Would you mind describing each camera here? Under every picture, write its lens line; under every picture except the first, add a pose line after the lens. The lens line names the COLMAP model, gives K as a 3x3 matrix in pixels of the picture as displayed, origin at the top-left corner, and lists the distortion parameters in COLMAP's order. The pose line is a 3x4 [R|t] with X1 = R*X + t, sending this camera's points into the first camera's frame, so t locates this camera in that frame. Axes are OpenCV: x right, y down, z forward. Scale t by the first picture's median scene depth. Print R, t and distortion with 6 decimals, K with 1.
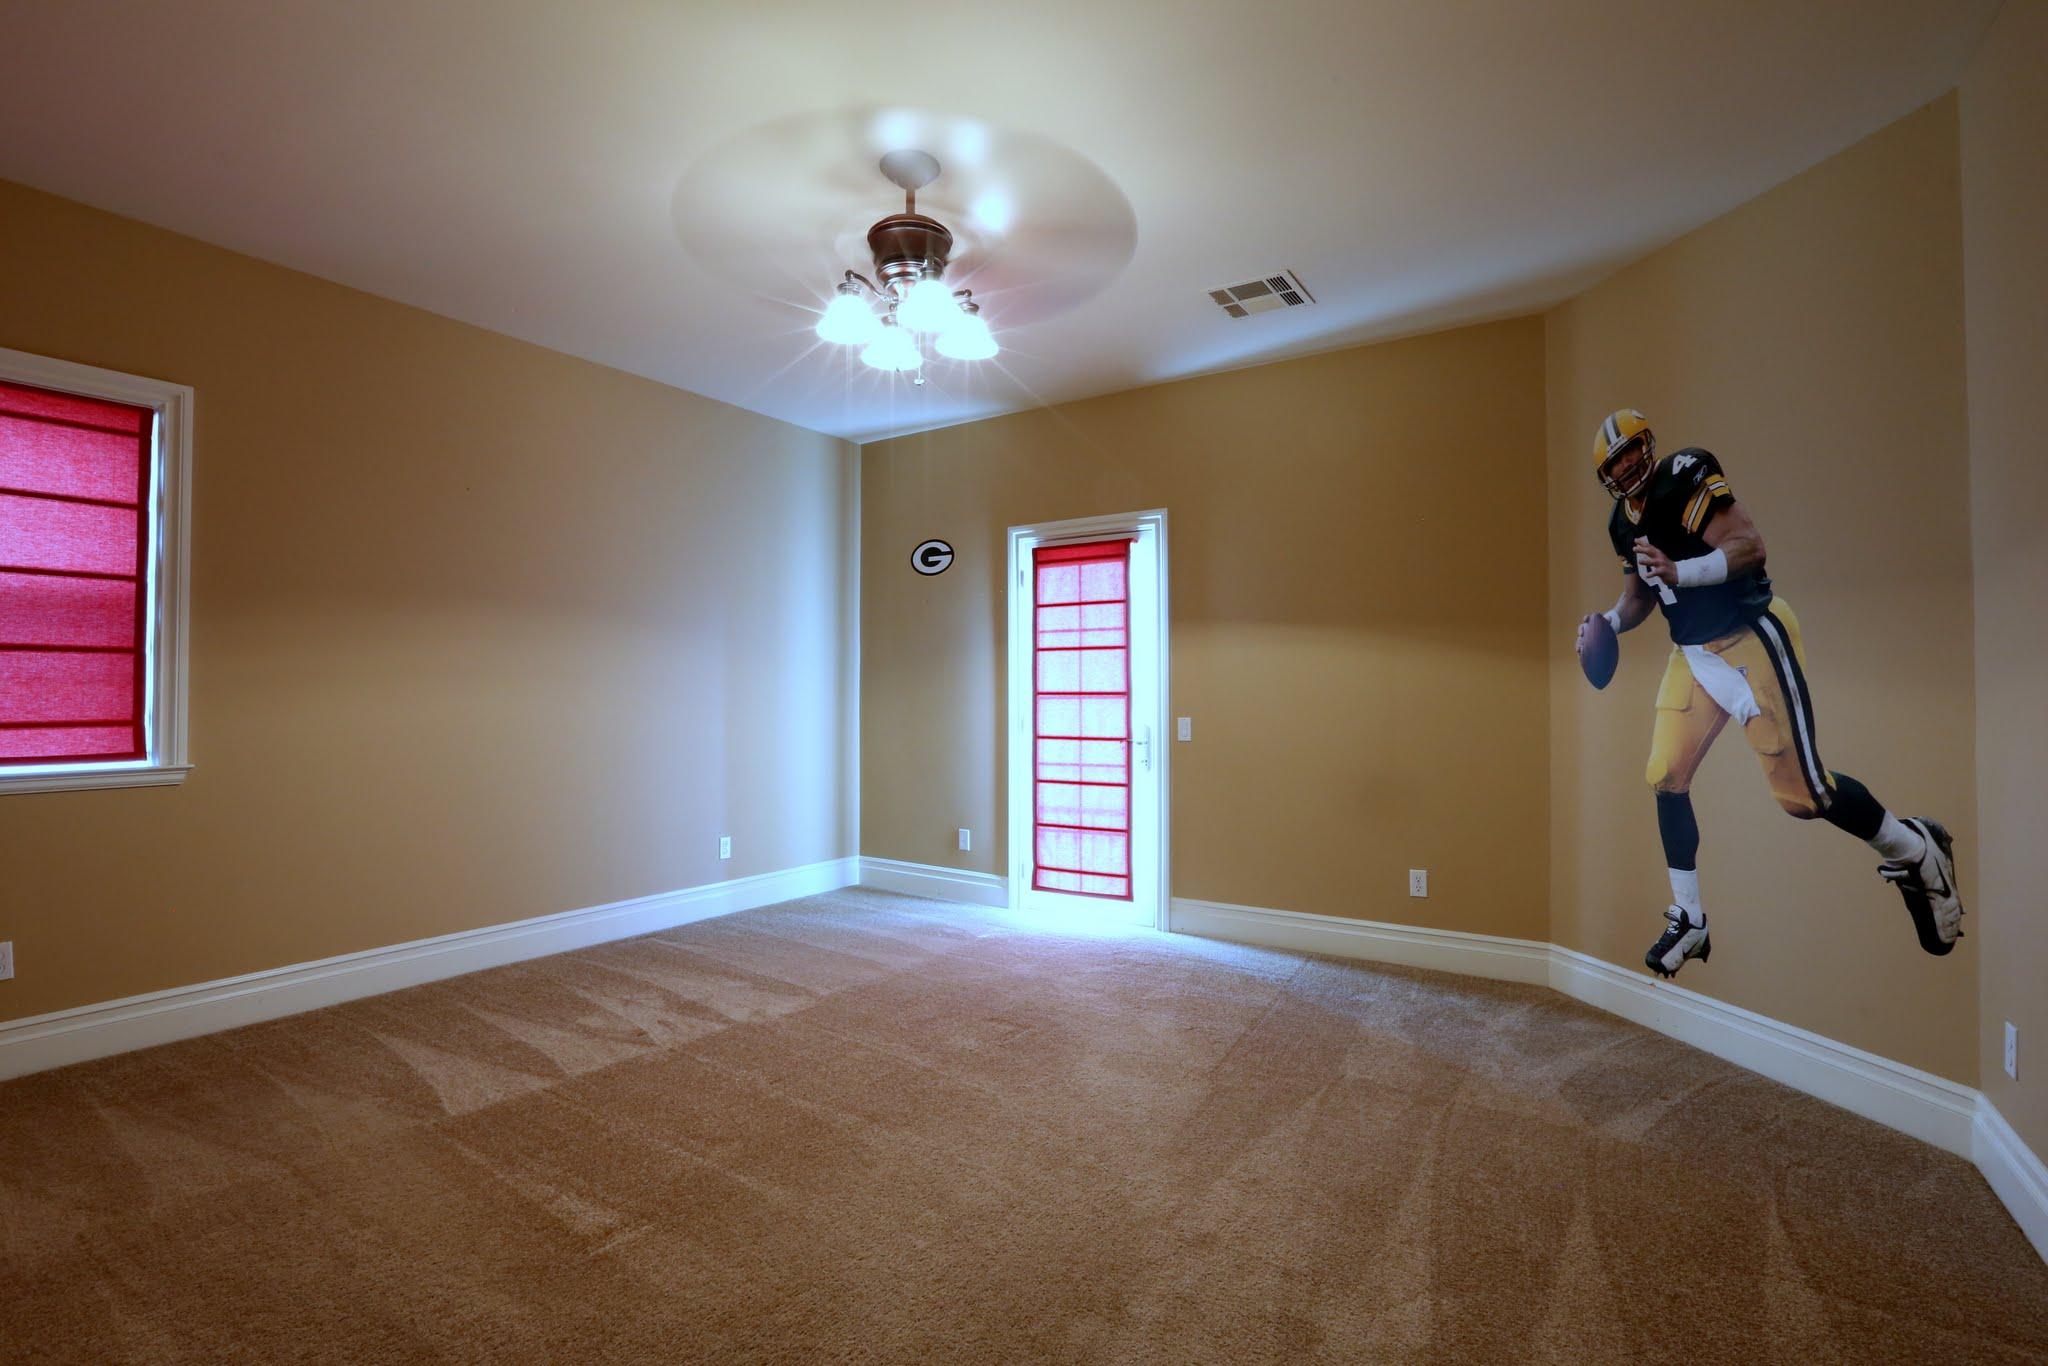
lens RADIAL K [[946.6, 0, 1026.1], [0, 946.6, 685.7], [0, 0, 1]] dist [-0.052465, 0.001871]
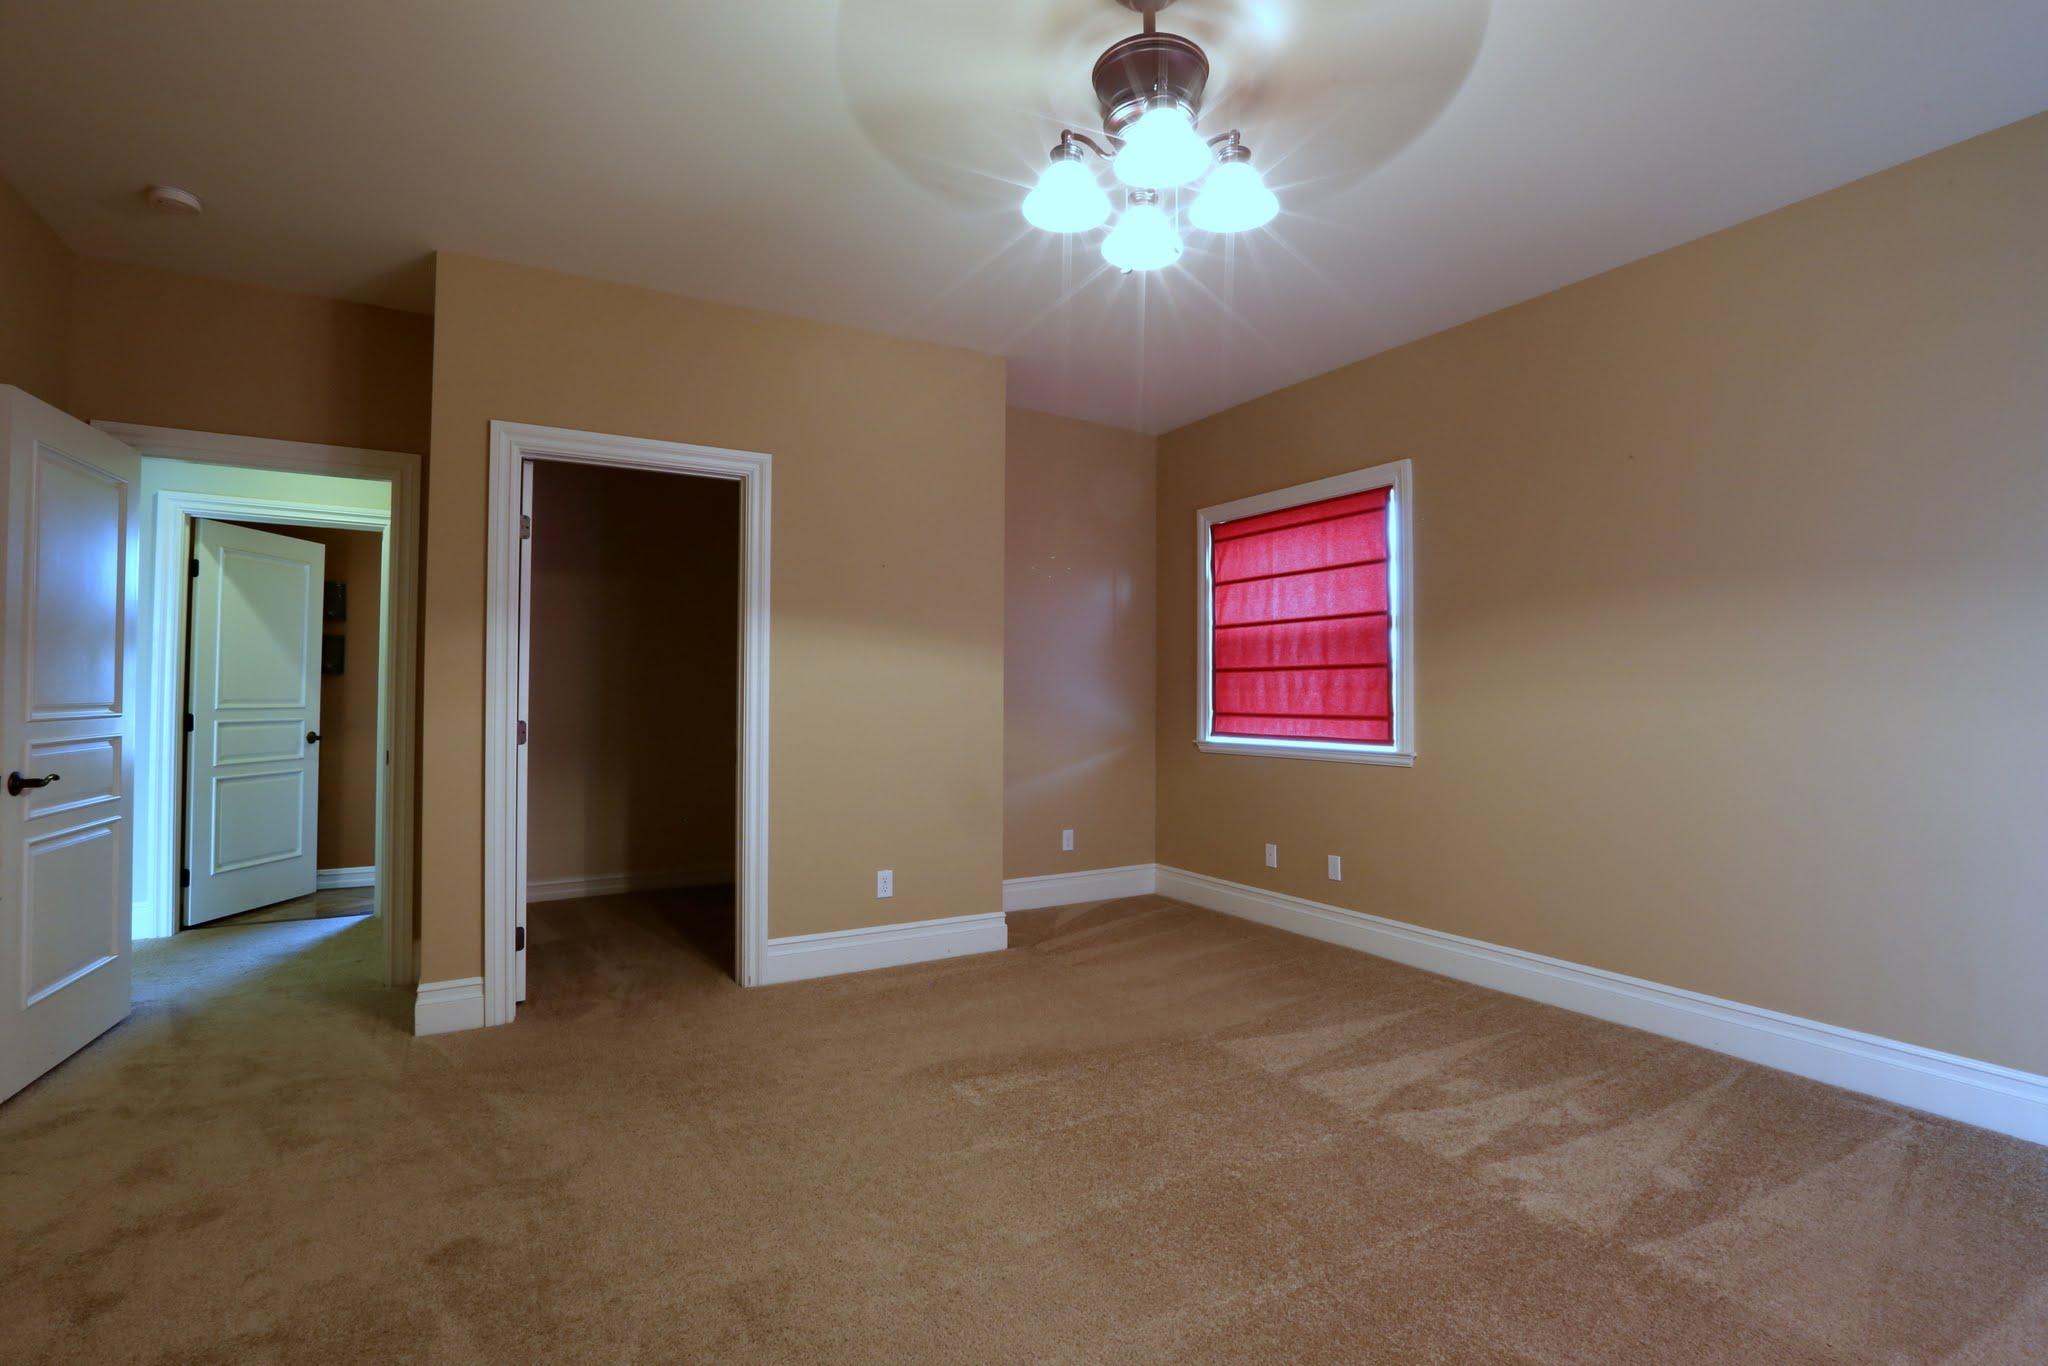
lens RADIAL K [[946.6, 0, 1026.4], [0, 946.6, 668.0], [0, 0, 1]] dist [-0.052465, 0.001871]
pose [[-0.448003, -0.023917, -0.893712, 0.527158], [0.002478, 0.999605, -0.027993, 0.003094], [0.894029, -0.014756, -0.447767, 1.138501]]
